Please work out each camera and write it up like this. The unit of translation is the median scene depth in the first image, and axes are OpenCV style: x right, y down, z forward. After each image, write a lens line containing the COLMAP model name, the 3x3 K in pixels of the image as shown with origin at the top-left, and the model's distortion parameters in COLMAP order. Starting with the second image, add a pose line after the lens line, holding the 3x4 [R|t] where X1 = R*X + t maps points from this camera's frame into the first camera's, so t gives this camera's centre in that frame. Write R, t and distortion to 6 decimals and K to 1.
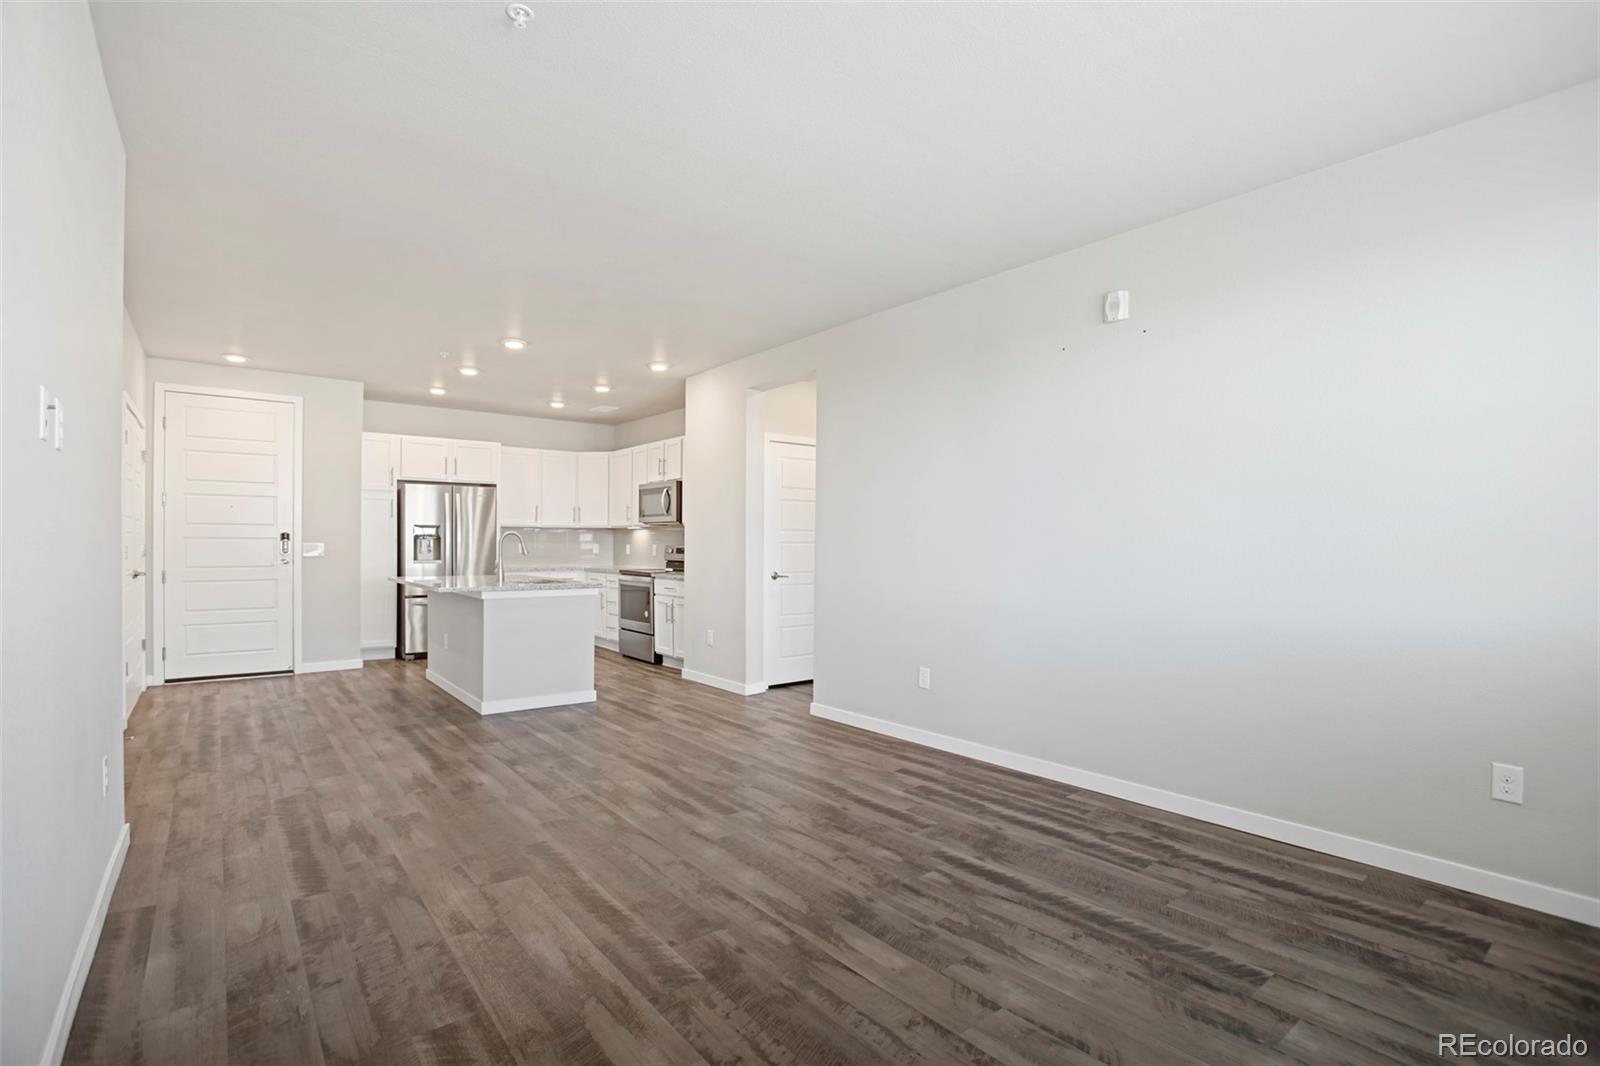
lens RADIAL K [[756.2, 0, 803.9], [0, 756.2, 541.1], [0, 0, 1]] dist [-0.069557, 0.027819]
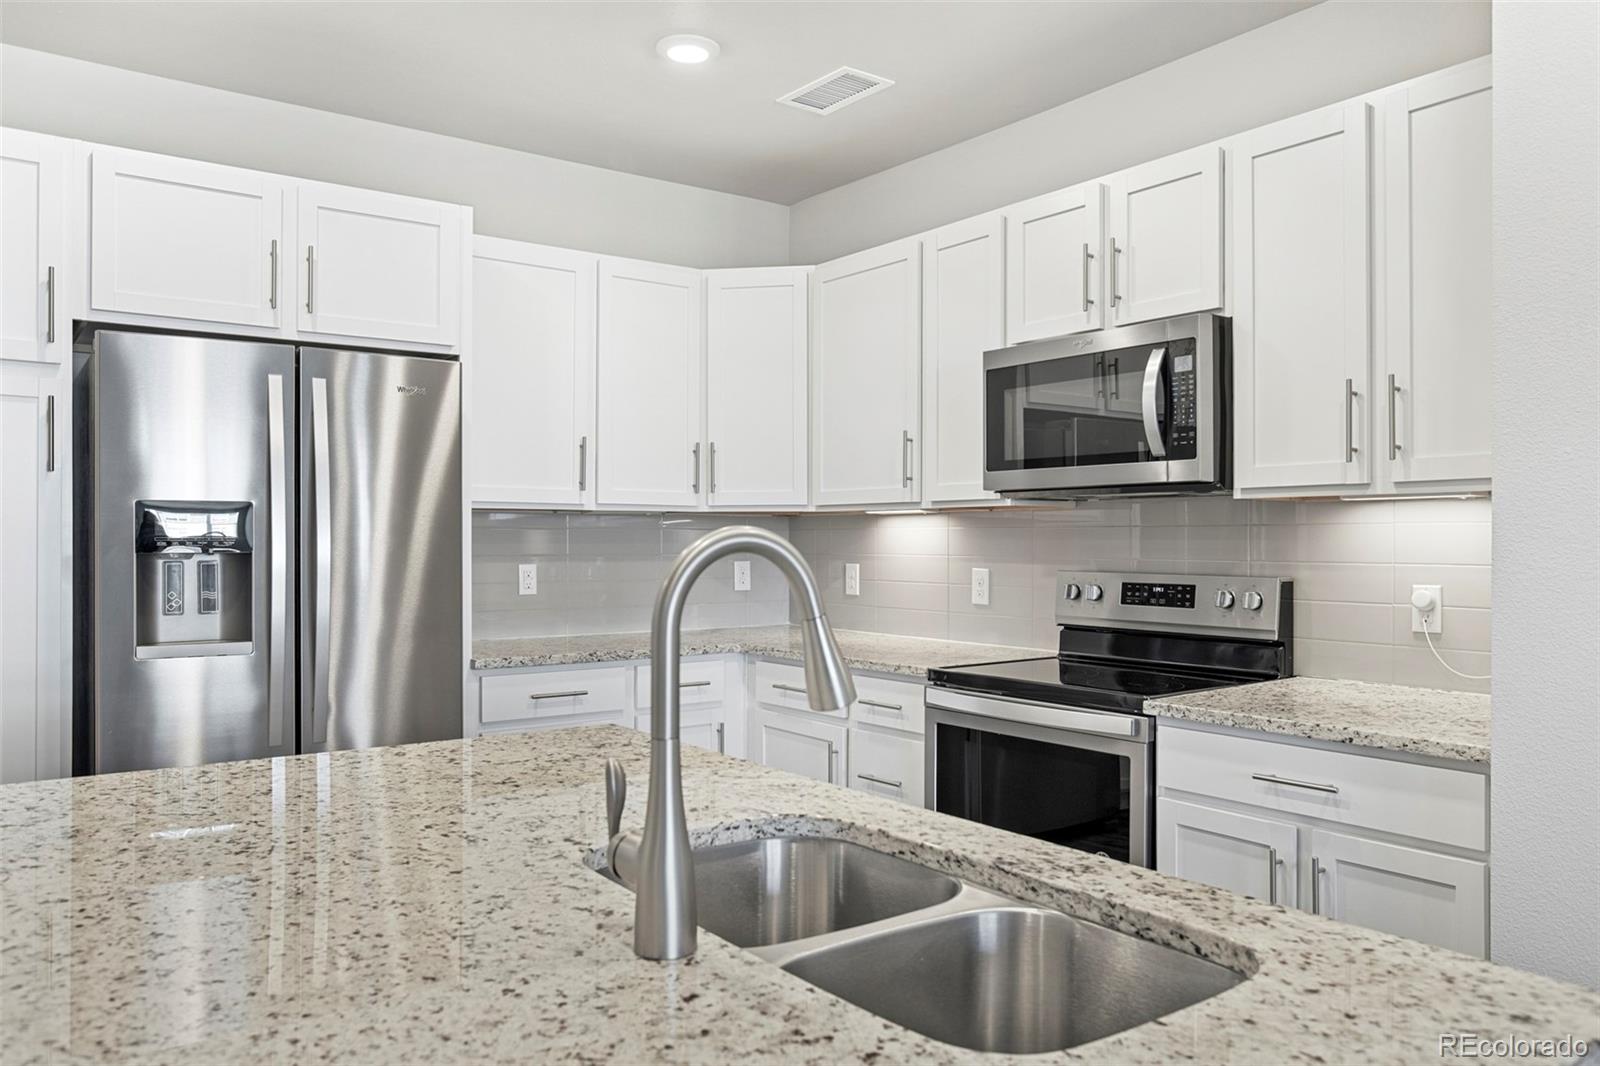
lens RADIAL K [[1156.7, 0, 800.0], [0, 1156.7, 533.0], [0, 0, 1]] dist [-0.033245, 0.001286]
pose [[0.998801, -0.003372, -0.048830, -0.599693], [0.003421, 0.999994, 0.000928, -0.022761], [0.048827, -0.001094, 0.998807, 1.315039]]
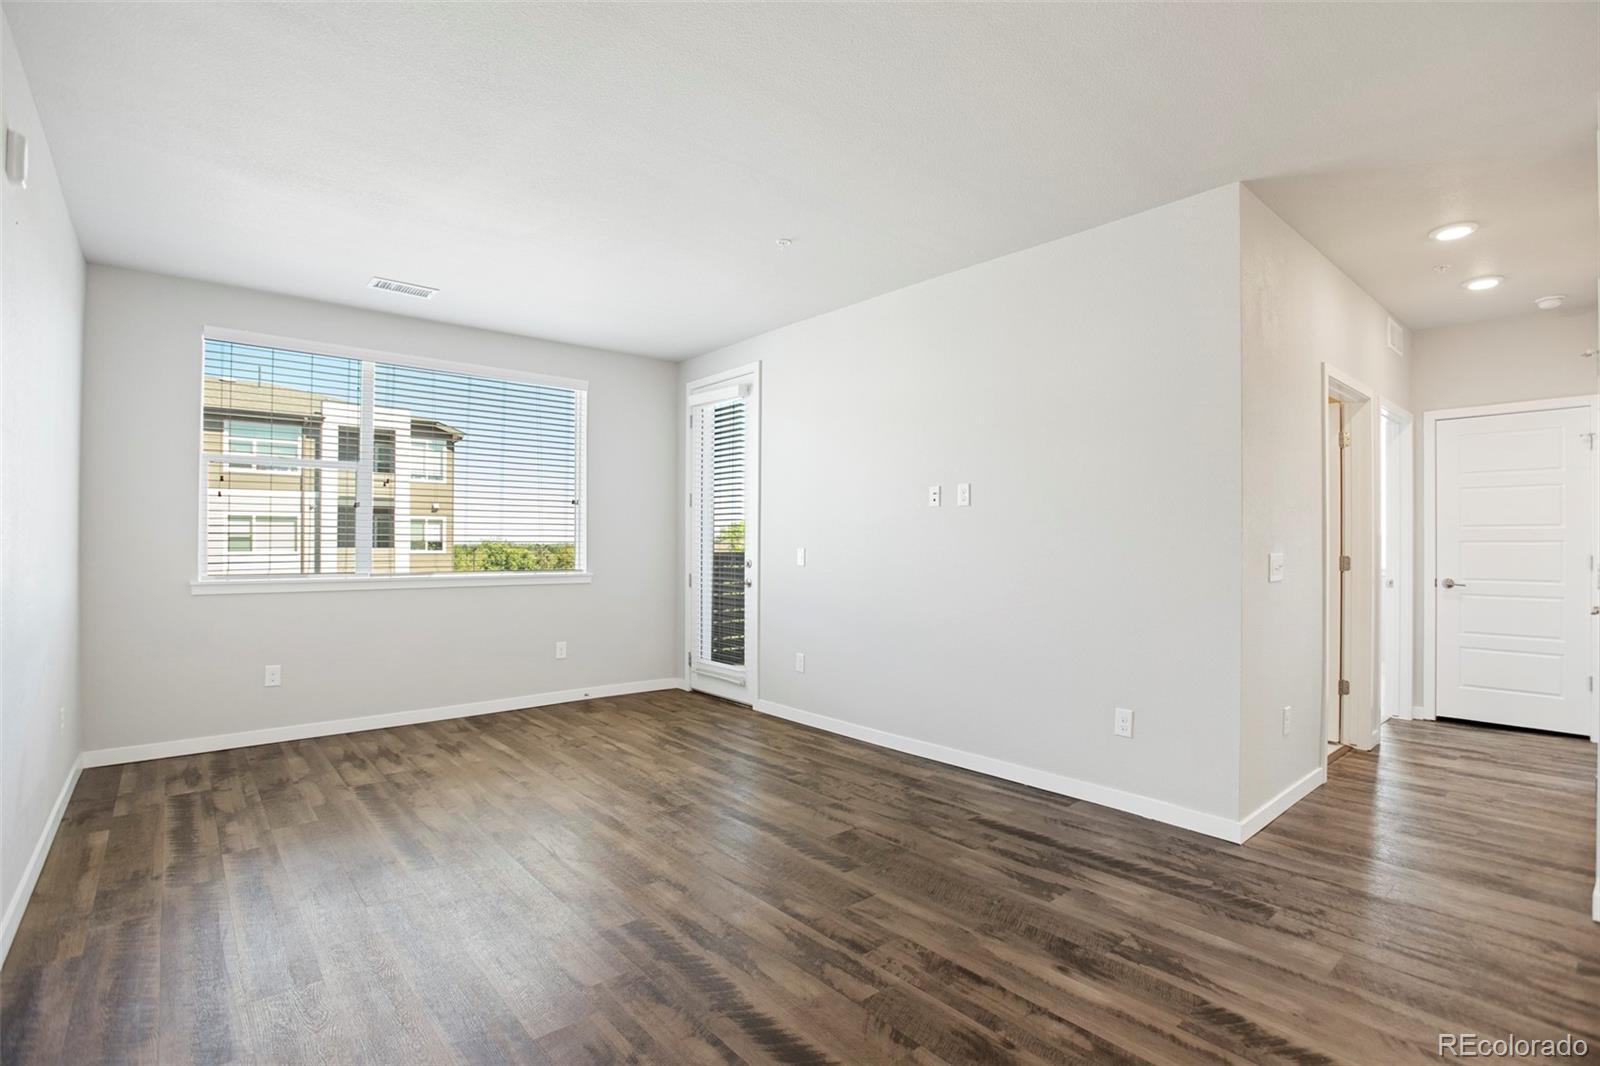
lens RADIAL K [[756.2, 0, 803.9], [0, 756.2, 541.1], [0, 0, 1]] dist [-0.069557, 0.027819]
pose [[-0.999261, -0.008771, -0.037428, -0.215992], [-0.008608, 0.999953, -0.004525, -0.000344], [0.037466, -0.004200, -0.999289, 1.603227]]
